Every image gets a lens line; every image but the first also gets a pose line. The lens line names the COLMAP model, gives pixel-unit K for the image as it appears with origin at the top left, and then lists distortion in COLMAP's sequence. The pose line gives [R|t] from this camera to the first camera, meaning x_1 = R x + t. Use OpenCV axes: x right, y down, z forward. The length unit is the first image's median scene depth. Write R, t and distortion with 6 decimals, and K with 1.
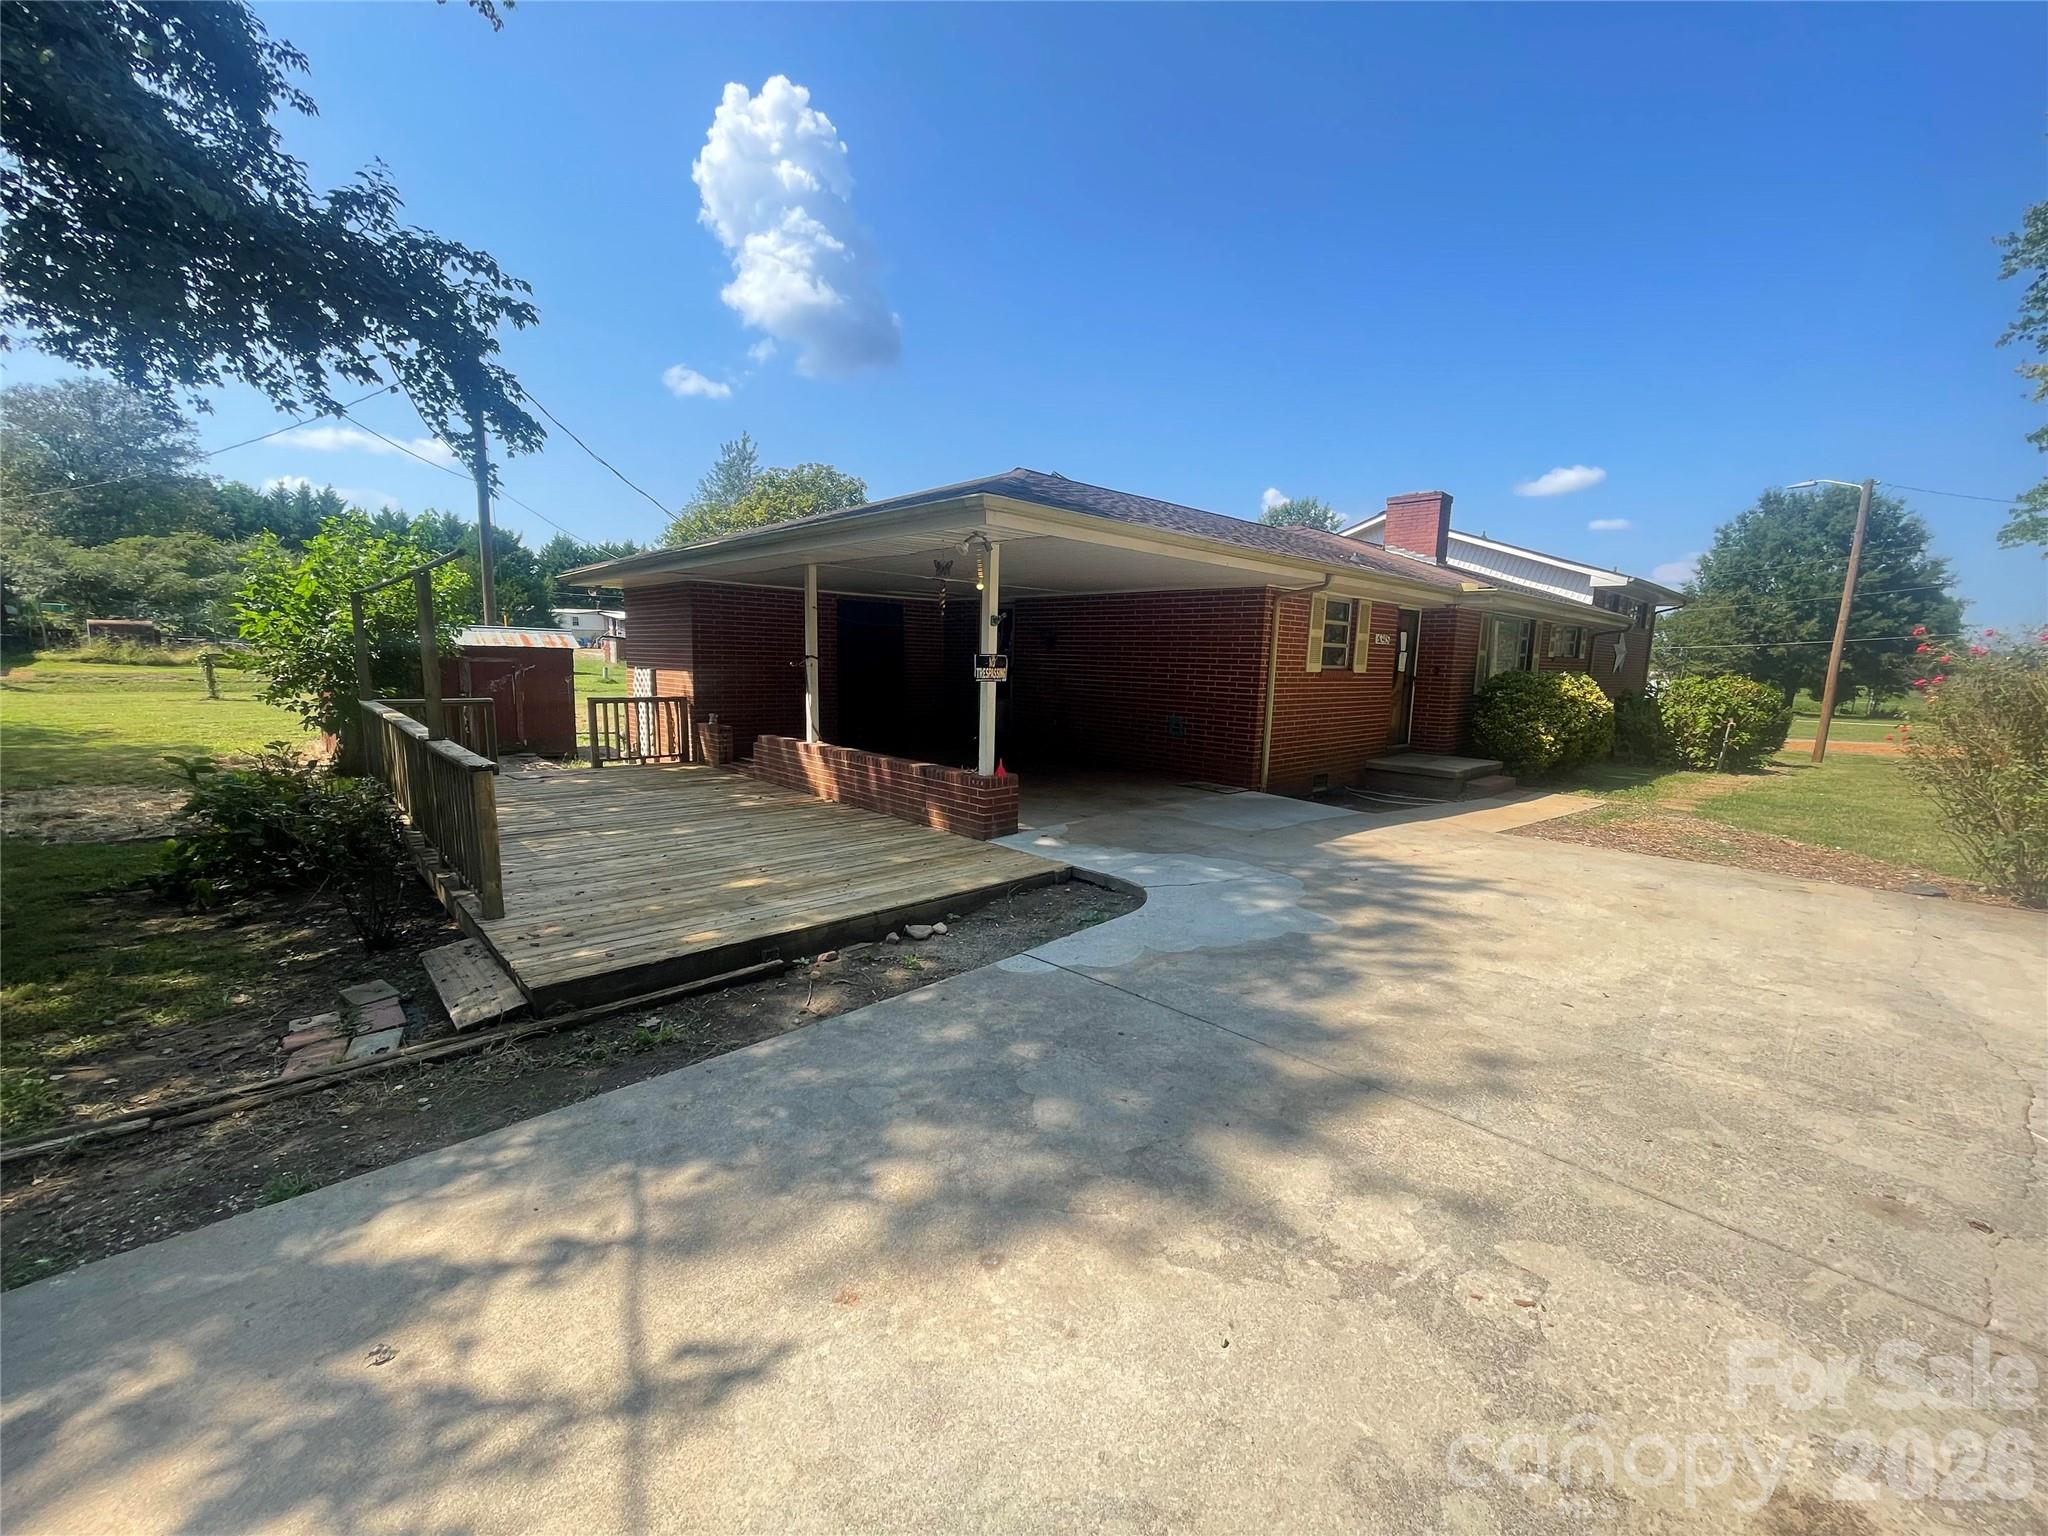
lens RADIAL K [[815.7, 0, 1023.8], [0, 815.7, 760.9], [0, 0, 1]] dist [0.000559, -0.005401]
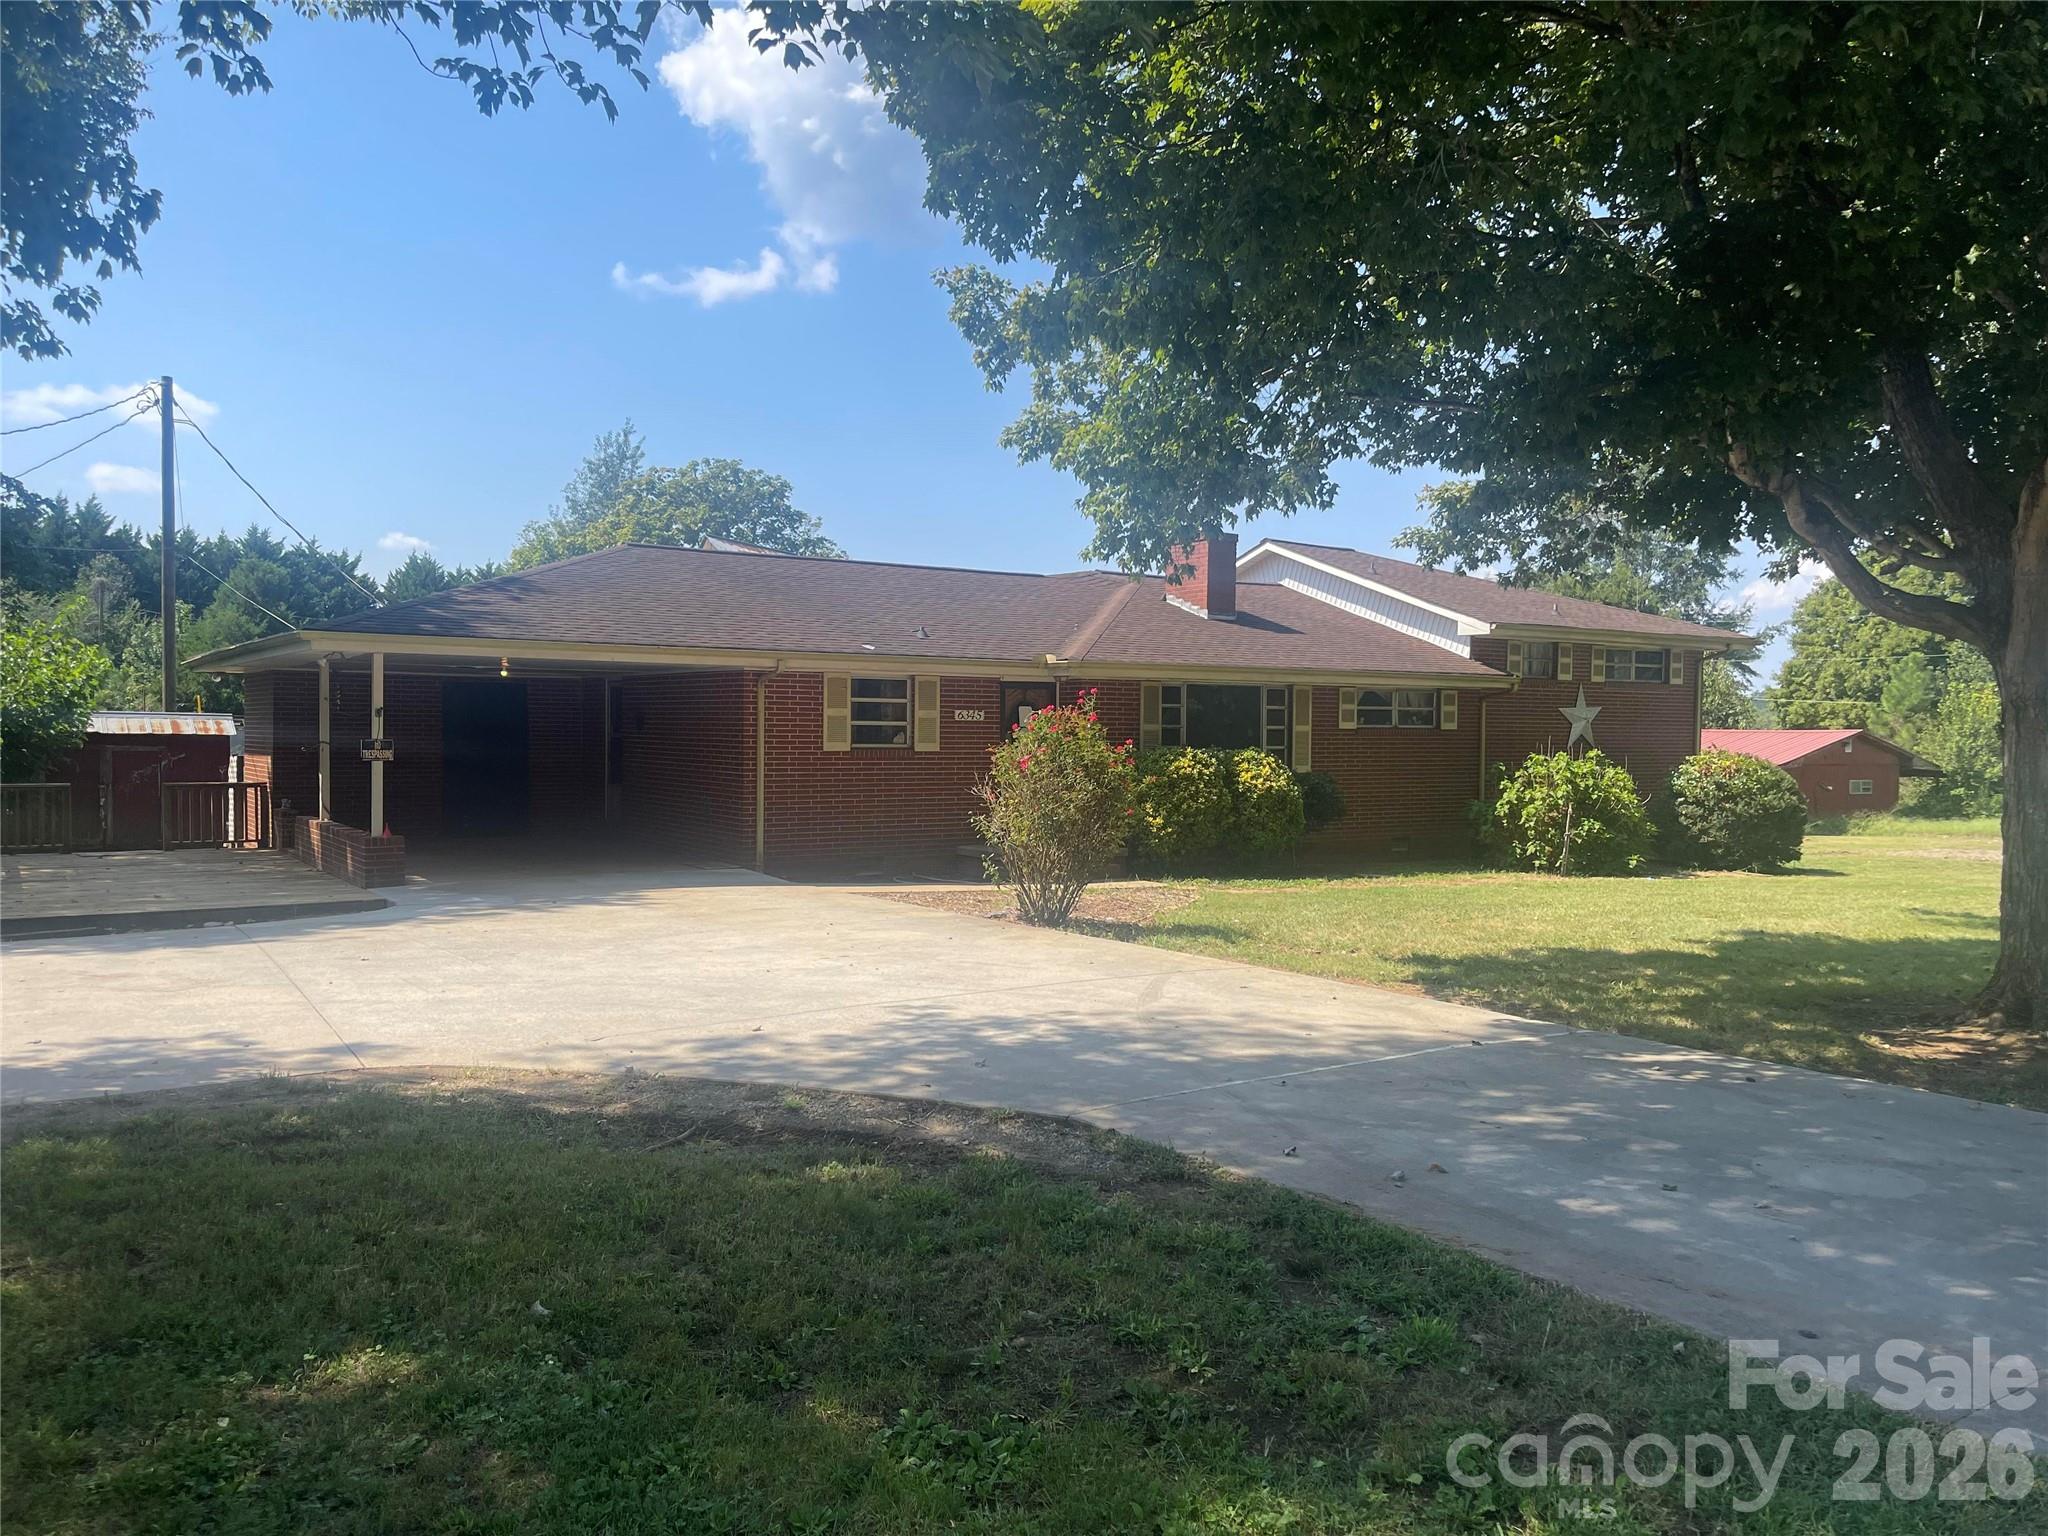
lens RADIAL K [[1571.4, 0, 1024.0], [0, 1571.4, 768.0], [0, 0, 1]] dist [0.094642, -0.125817]
pose [[0.982385, -0.009499, -0.186629, 0.857067], [-0.010138, 0.994527, -0.103983, 0.097363], [0.186595, 0.104044, 0.976912, -0.740119]]
